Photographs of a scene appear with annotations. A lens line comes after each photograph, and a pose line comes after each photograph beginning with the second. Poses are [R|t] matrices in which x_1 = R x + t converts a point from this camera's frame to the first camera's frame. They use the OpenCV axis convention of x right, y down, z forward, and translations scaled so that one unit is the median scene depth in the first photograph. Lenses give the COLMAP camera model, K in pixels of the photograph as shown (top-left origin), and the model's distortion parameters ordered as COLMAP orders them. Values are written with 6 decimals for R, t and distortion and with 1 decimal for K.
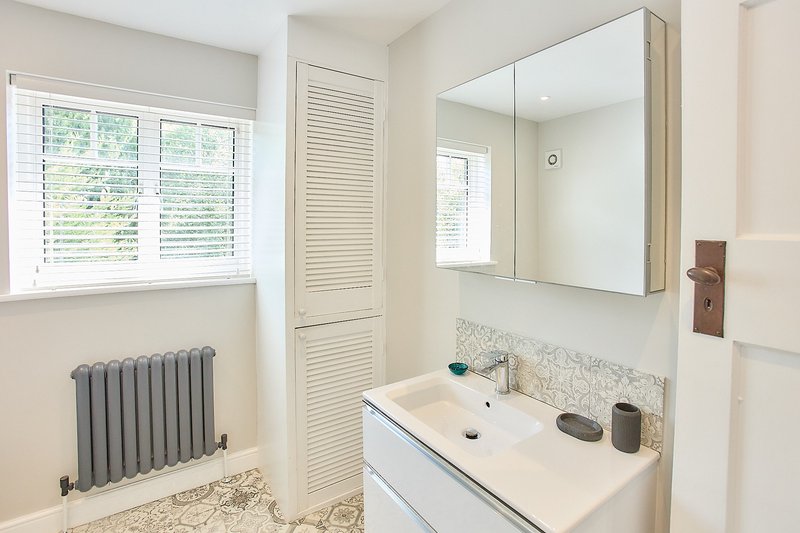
lens RADIAL K [[400.1, 0, 401.9], [0, 400.1, 234.7], [0, 0, 1]] dist [-0.054867, 0.027932]
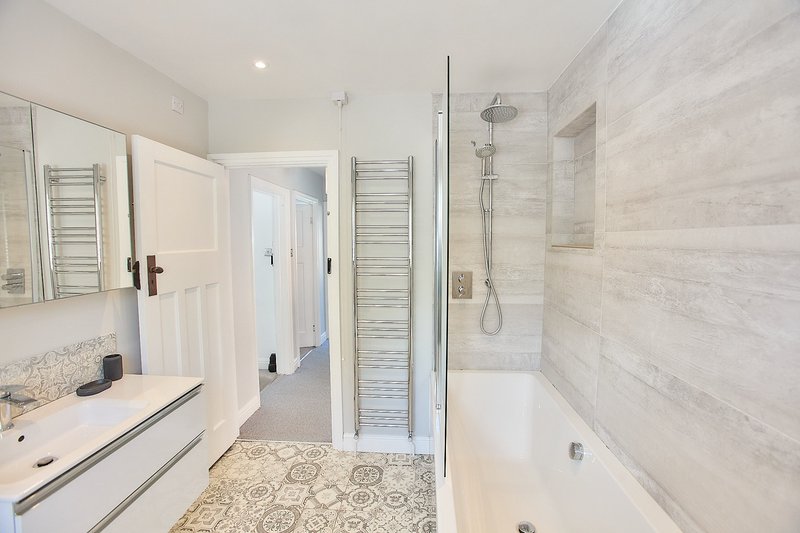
lens RADIAL K [[366.4, 0, 403.9], [0, 366.4, 264.7], [0, 0, 1]] dist [-0.086740, 0.039364]
pose [[-0.800711, -0.044010, 0.597432, -1.064411], [0.013566, 0.995710, 0.091531, -0.064300], [-0.598897, 0.081394, -0.796679, 1.124068]]
